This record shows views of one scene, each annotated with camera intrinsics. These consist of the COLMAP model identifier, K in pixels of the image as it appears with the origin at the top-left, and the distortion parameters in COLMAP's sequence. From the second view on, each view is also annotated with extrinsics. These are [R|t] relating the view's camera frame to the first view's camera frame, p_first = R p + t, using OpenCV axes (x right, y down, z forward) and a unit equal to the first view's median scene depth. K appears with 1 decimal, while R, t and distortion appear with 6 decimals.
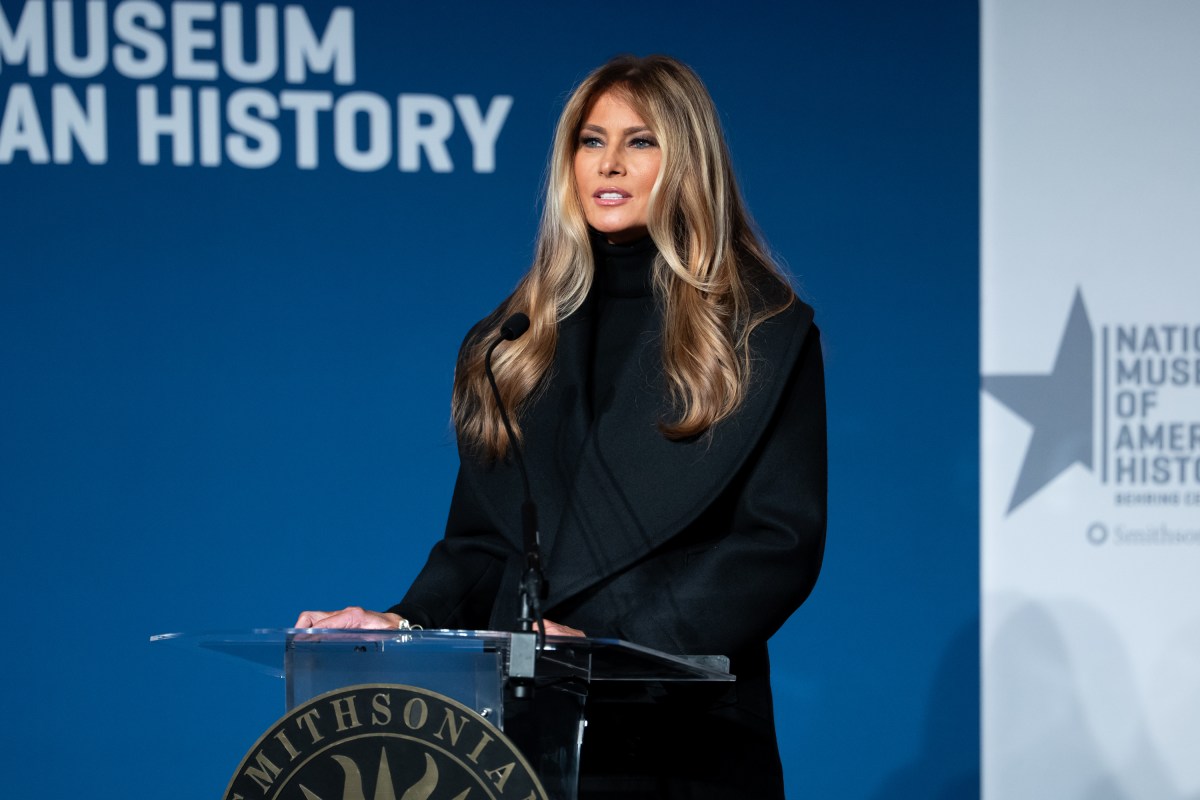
lens RADIAL K [[8244.9, 0, 600.0], [0, 8244.9, 400.0], [0, 0, 1]] dist [0.255612, 56.003869]
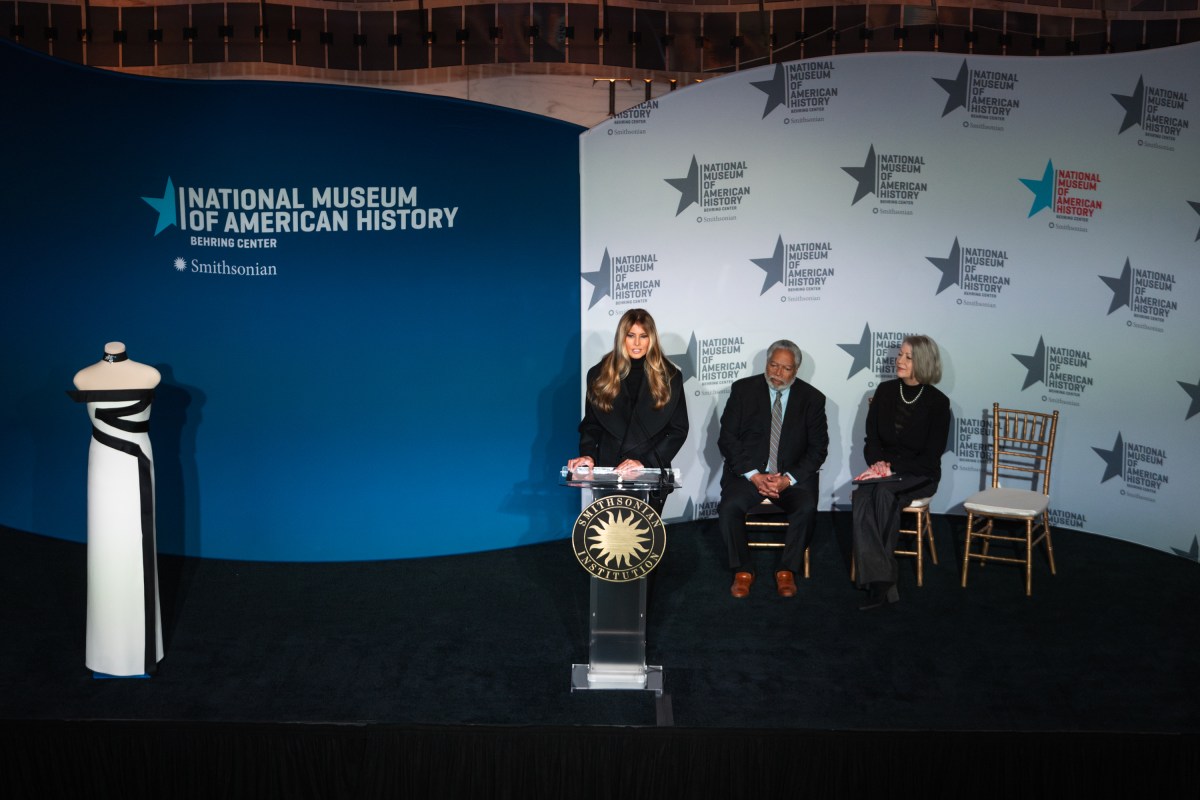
lens RADIAL K [[4361.4, 0, 689.8], [0, 4361.4, 401.7], [0, 0, 1]] dist [-0.028456, -0.097874]
pose [[0.917483, -0.097403, 0.385666, -0.660654], [-0.025218, 0.953362, 0.300772, -0.530932], [-0.396976, -0.285679, 0.872237, -0.726511]]
